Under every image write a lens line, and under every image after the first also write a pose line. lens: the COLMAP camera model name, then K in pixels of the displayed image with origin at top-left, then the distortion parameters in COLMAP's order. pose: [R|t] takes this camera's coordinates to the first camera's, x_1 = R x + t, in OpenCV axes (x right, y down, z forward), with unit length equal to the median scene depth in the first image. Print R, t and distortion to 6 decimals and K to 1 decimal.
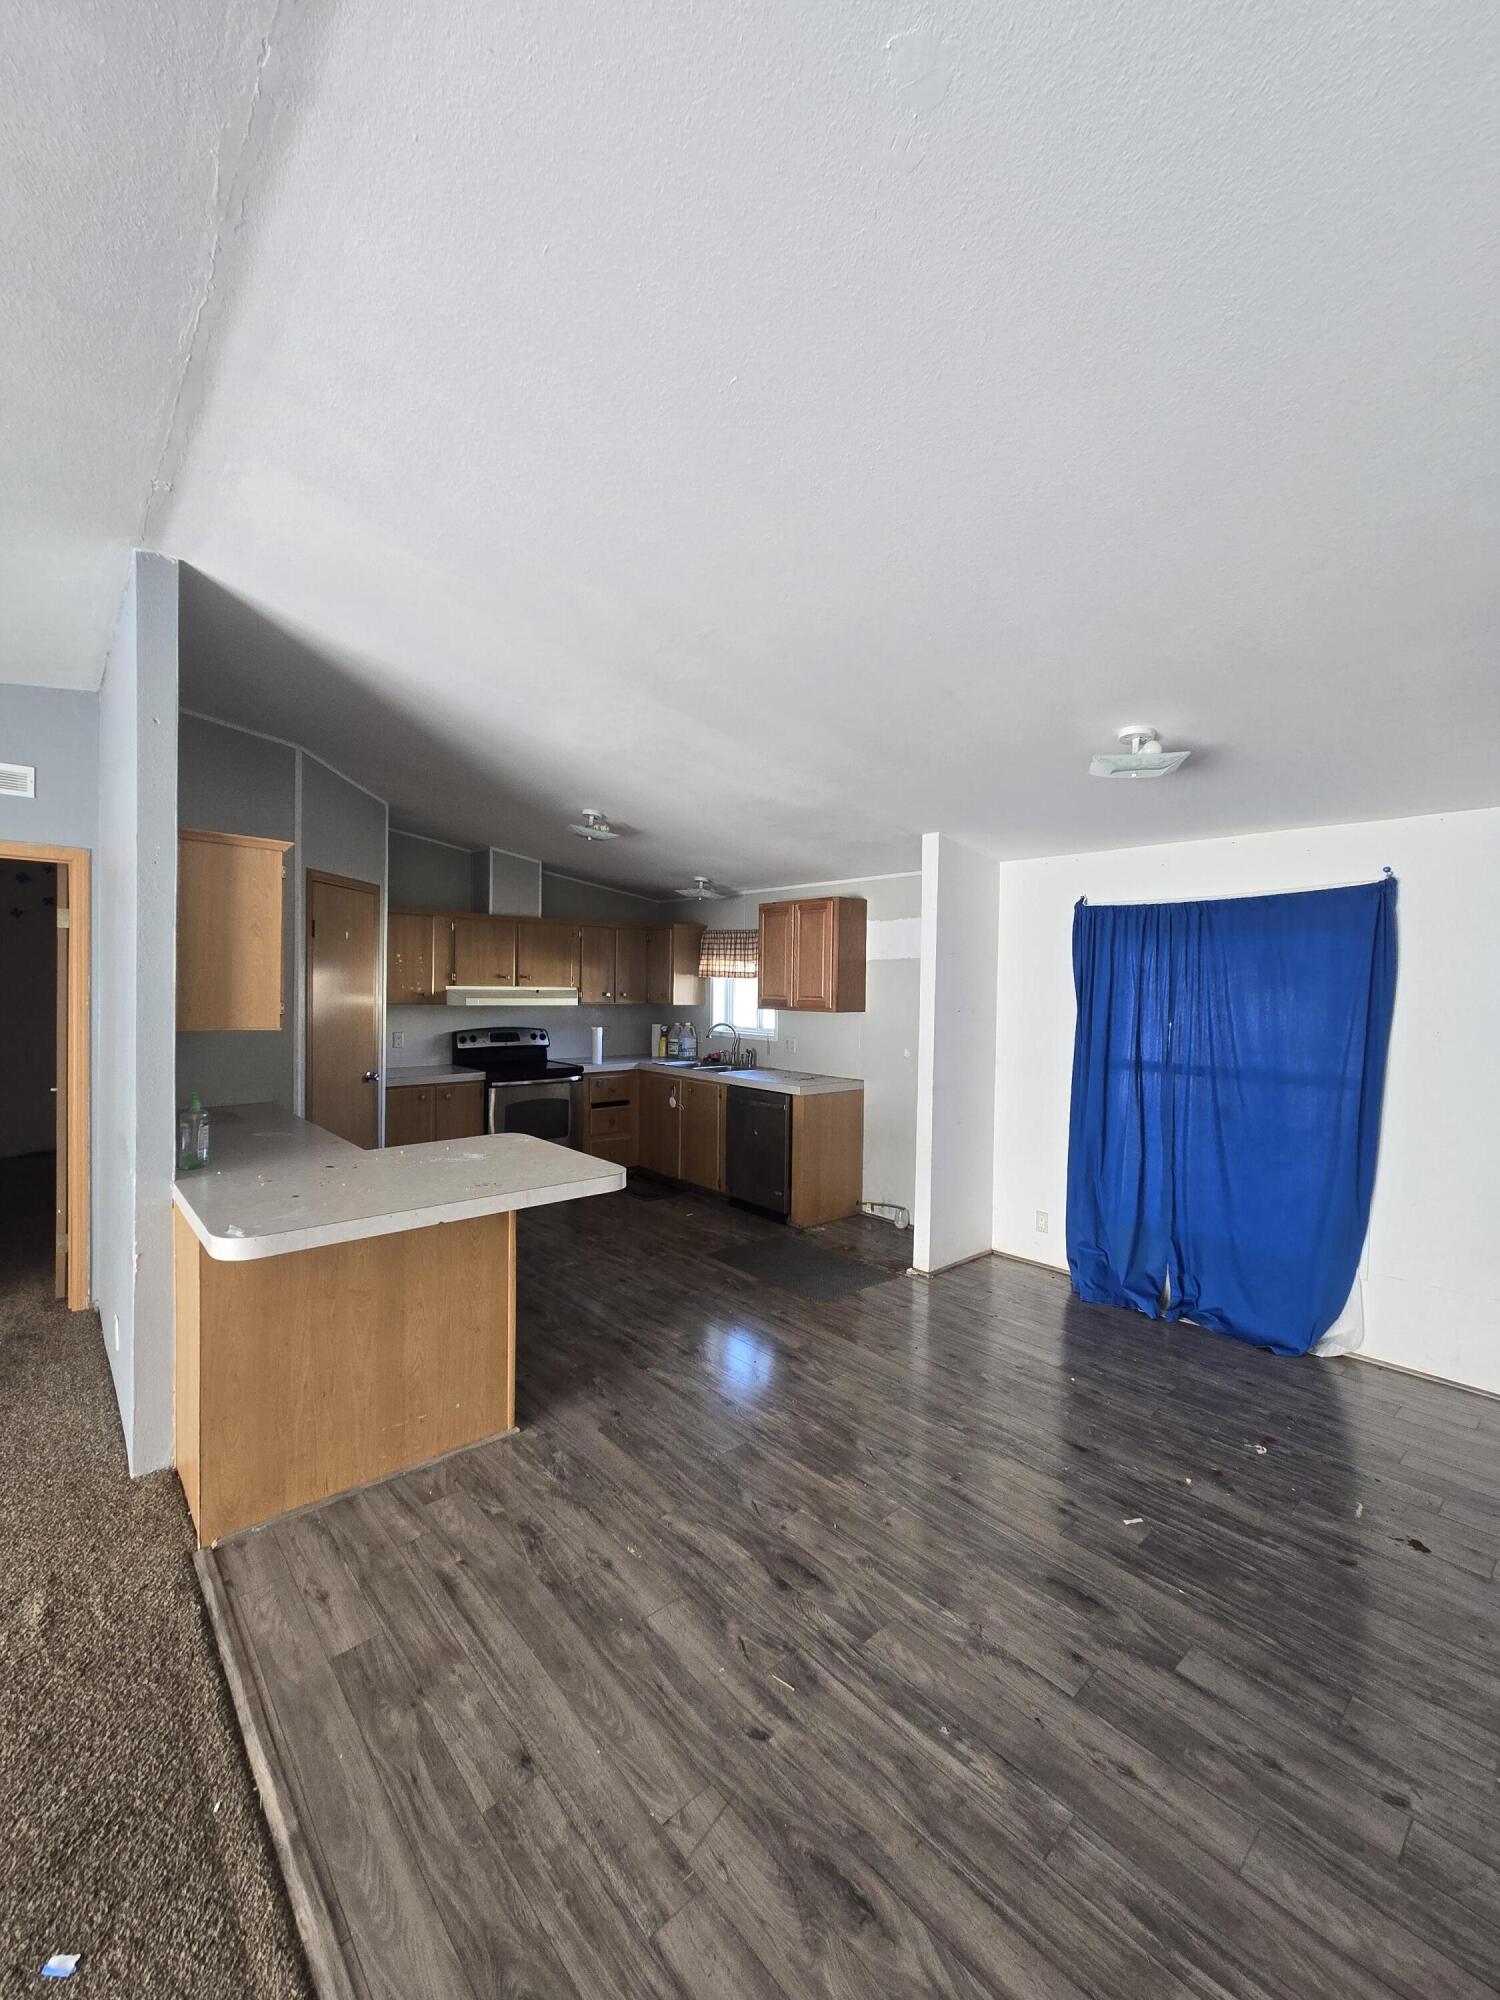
lens RADIAL K [[805.2, 0, 745.9], [0, 805.2, 999.0], [0, 0, 1]] dist [0.000940, 0.000229]
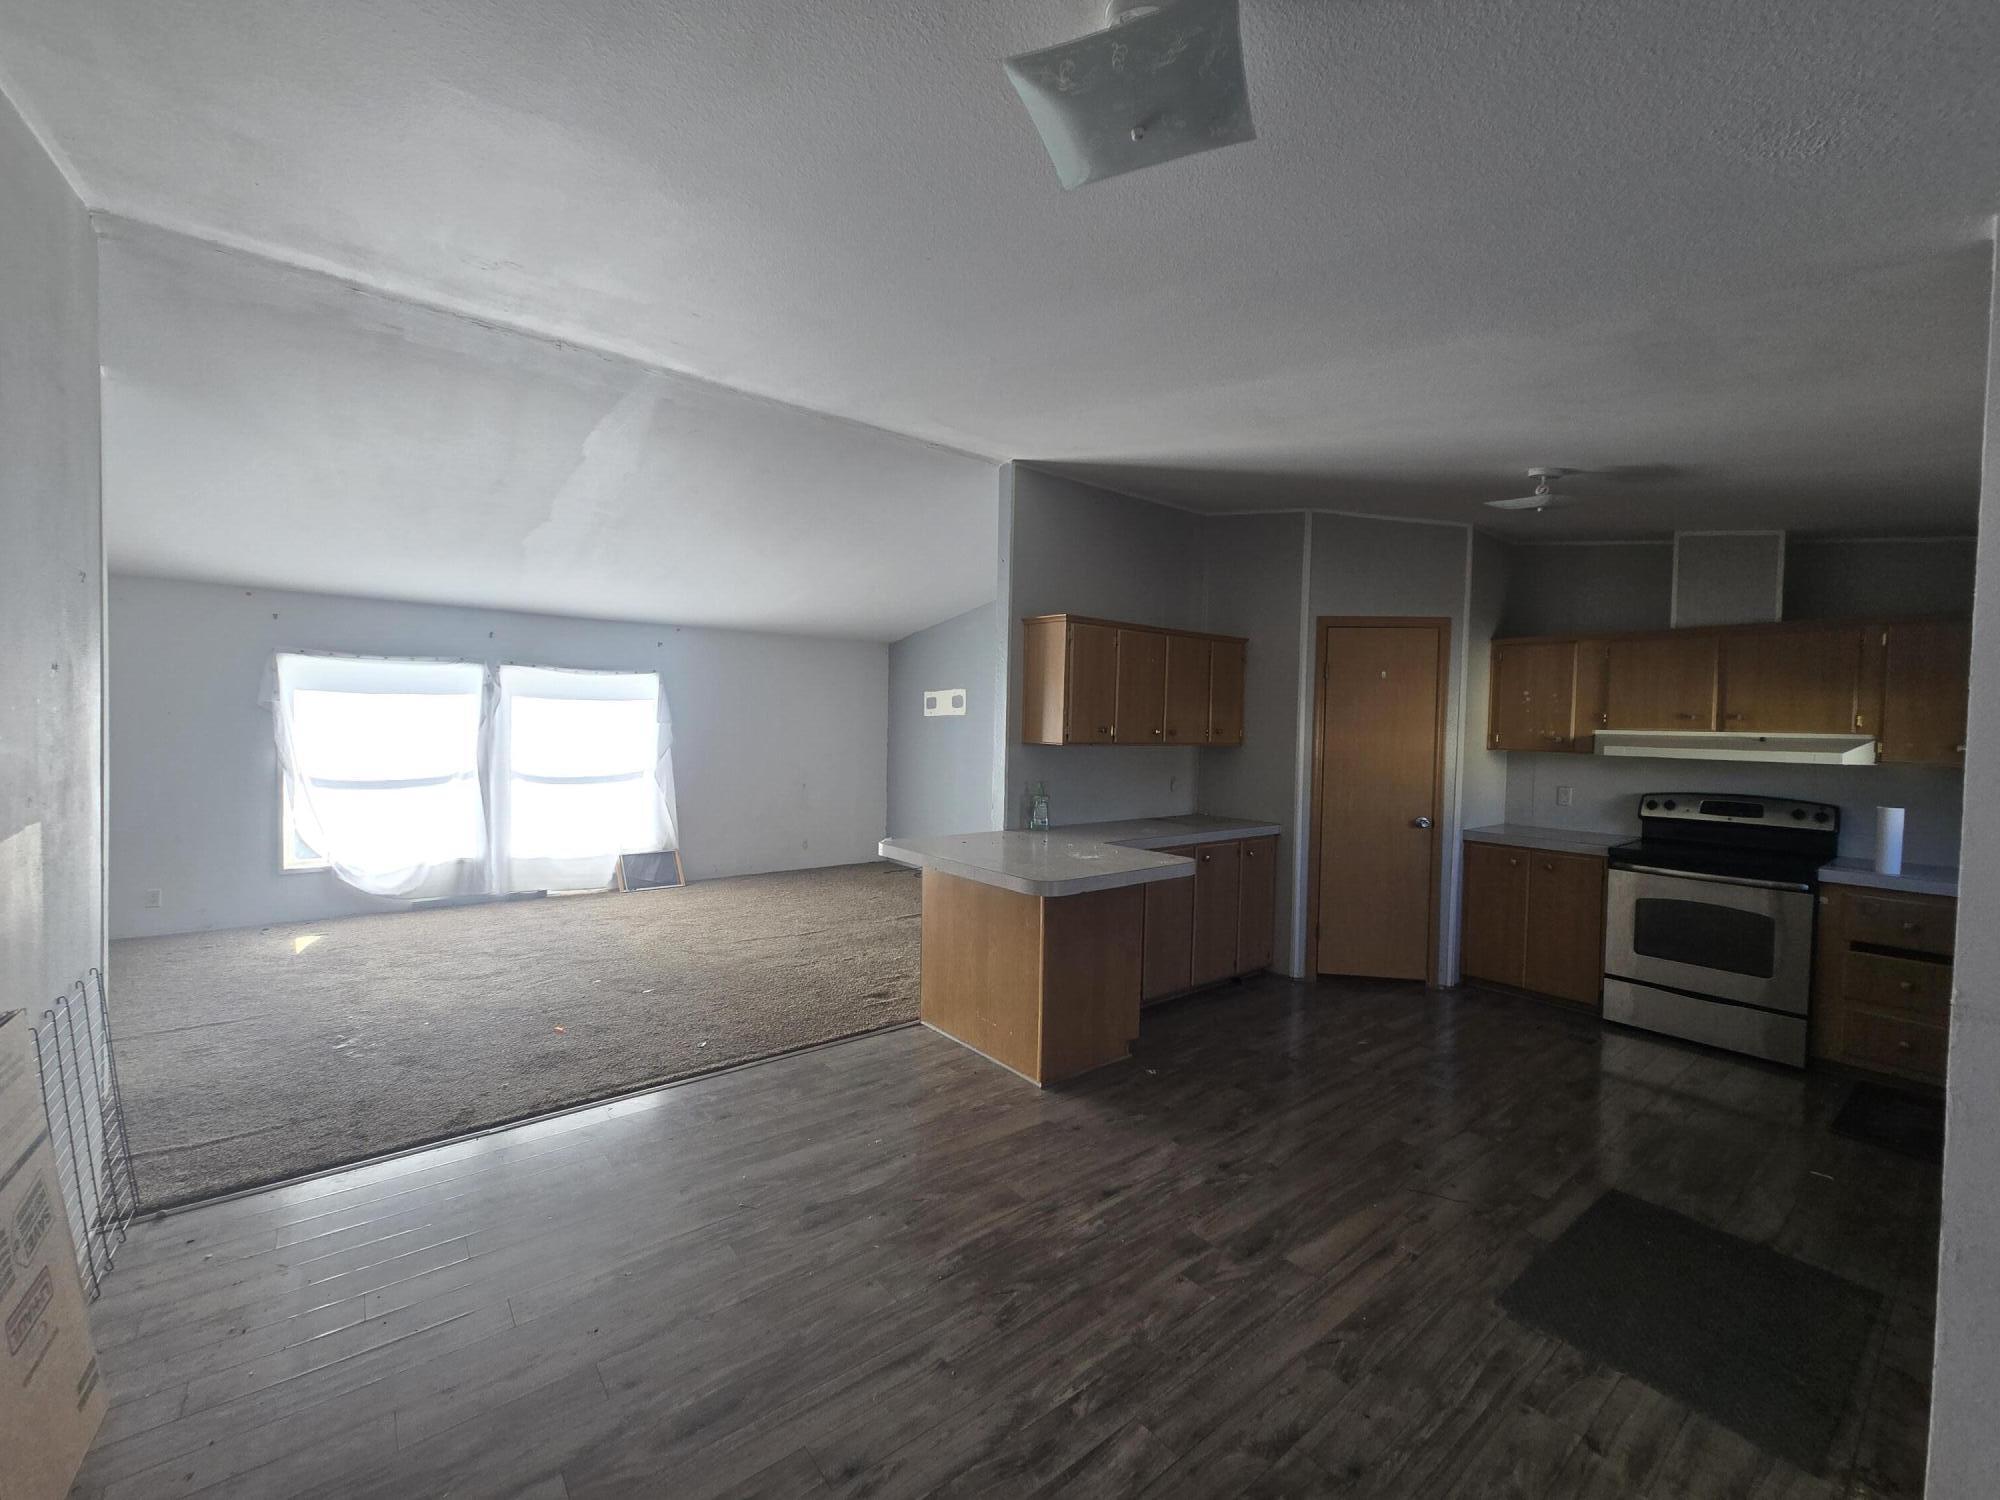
lens RADIAL K [[805.2, 0, 997.4], [0, 805.2, 747.1], [0, 0, 1]] dist [0.000940, 0.000229]
pose [[-0.037904, 0.015210, -0.999166, 0.442316], [-0.039618, 0.999075, 0.016711, 0.010800], [0.998496, 0.040218, -0.037266, 0.477163]]
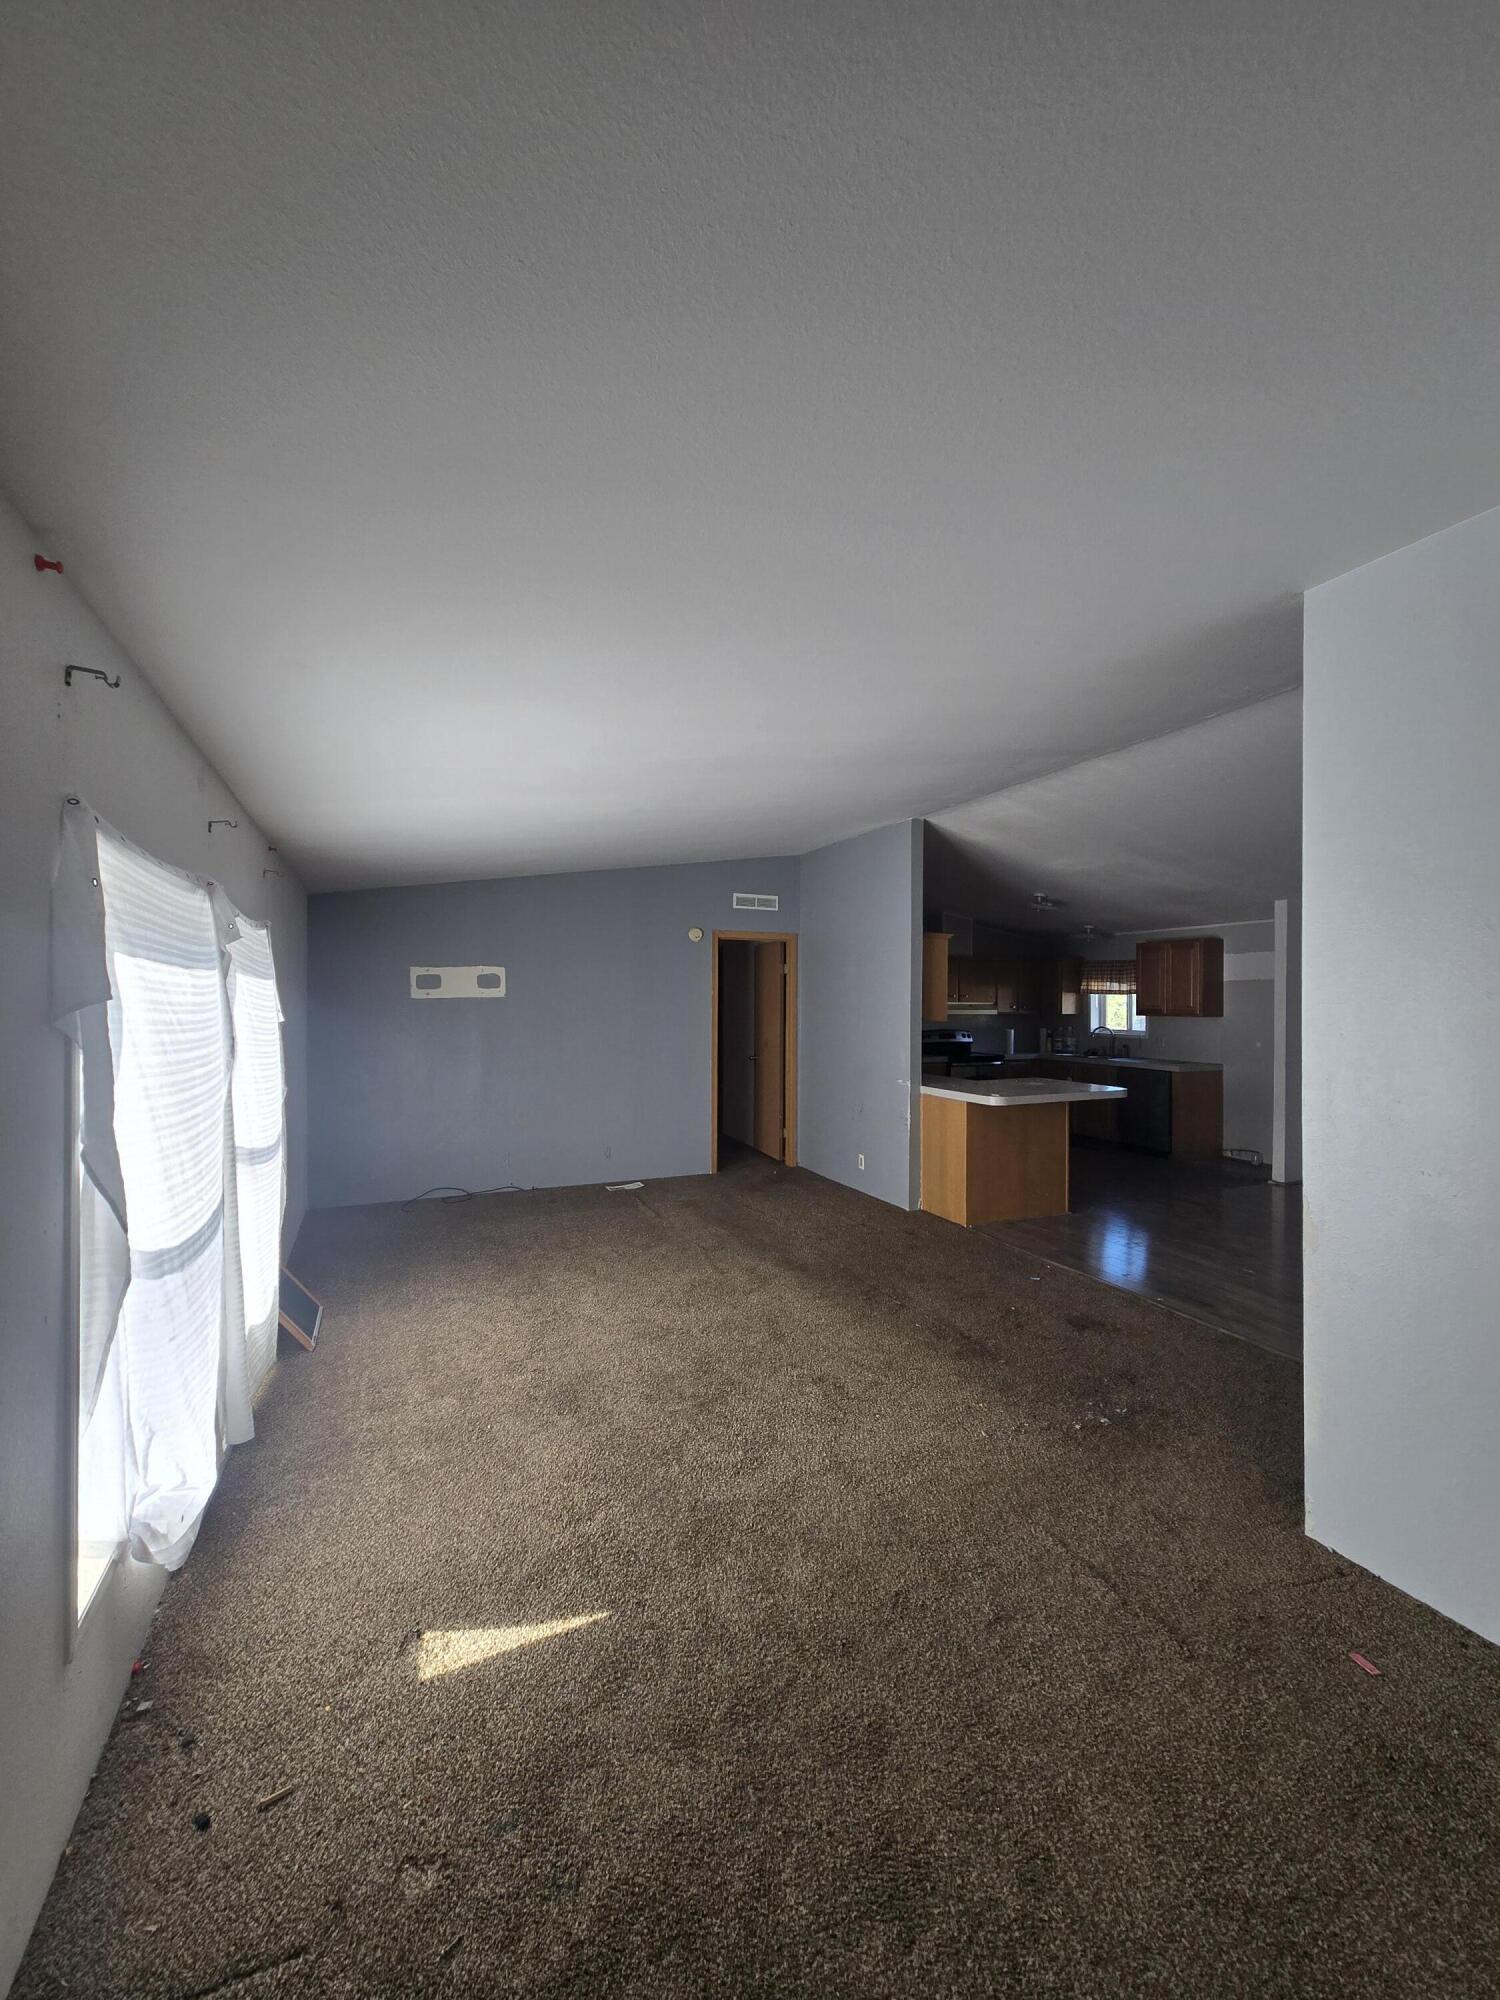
lens RADIAL K [[805.2, 0, 749.3], [0, 805.2, 1002.4], [0, 0, 1]] dist [0.000940, 0.000229]
pose [[0.953284, -0.011370, -0.301861, -0.225029], [0.005583, 0.999784, -0.020029, 0.014617], [0.302024, 0.017408, 0.953141, -0.633598]]
